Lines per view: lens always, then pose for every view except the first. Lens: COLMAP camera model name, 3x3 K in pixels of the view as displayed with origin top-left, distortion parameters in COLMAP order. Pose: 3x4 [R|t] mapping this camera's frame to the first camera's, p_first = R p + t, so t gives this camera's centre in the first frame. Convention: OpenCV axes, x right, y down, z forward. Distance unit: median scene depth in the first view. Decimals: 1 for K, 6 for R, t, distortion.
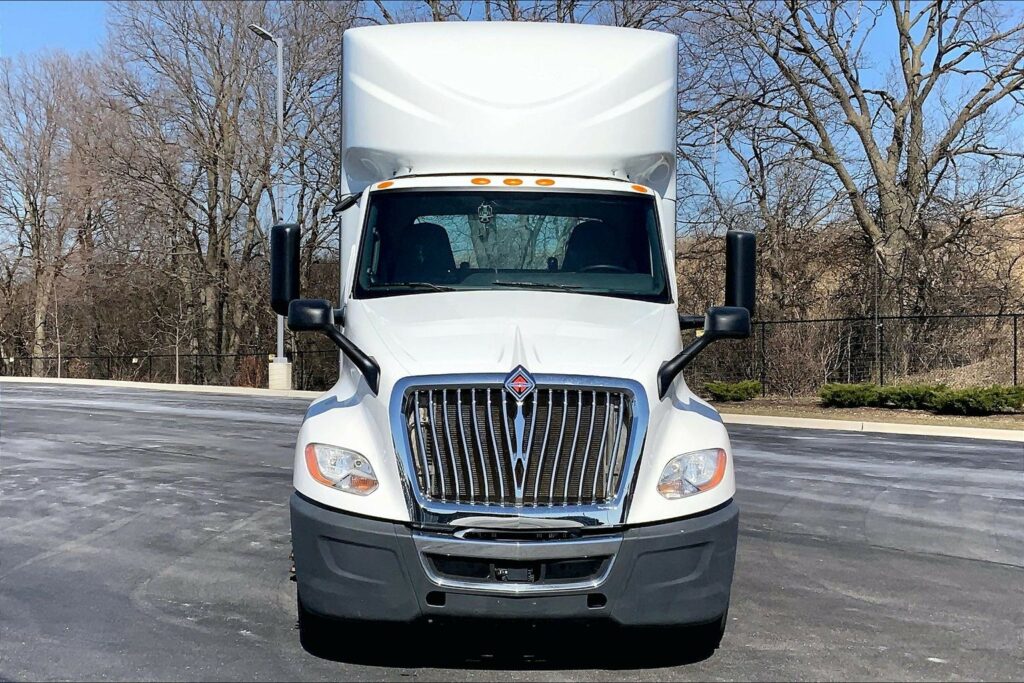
lens RADIAL K [[1428.0, 0, 513.4], [0, 1428.0, 345.6], [0, 0, 1]] dist [0.092585, 0.000000]
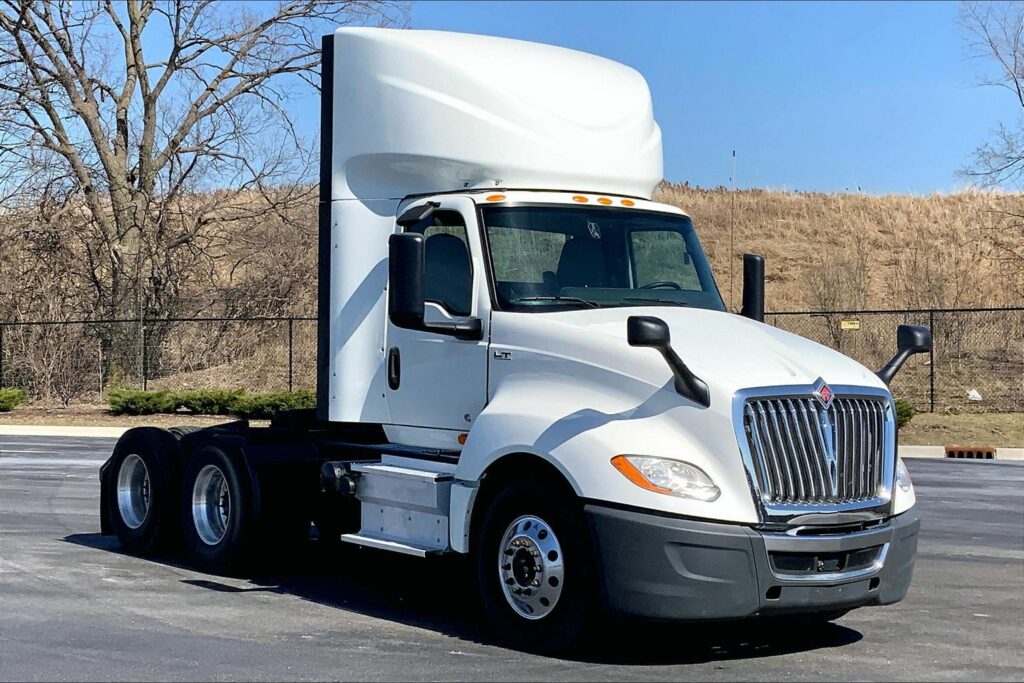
lens RADIAL K [[1511.8, 0, 510.8], [0, 1511.8, 338.2], [0, 0, 1]] dist [0.054352, 0.000000]
pose [[0.875464, -0.000143, 0.483284, -0.780916], [0.003547, 0.999975, -0.006130, -0.009714], [-0.483271, 0.007081, 0.875442, 0.088642]]
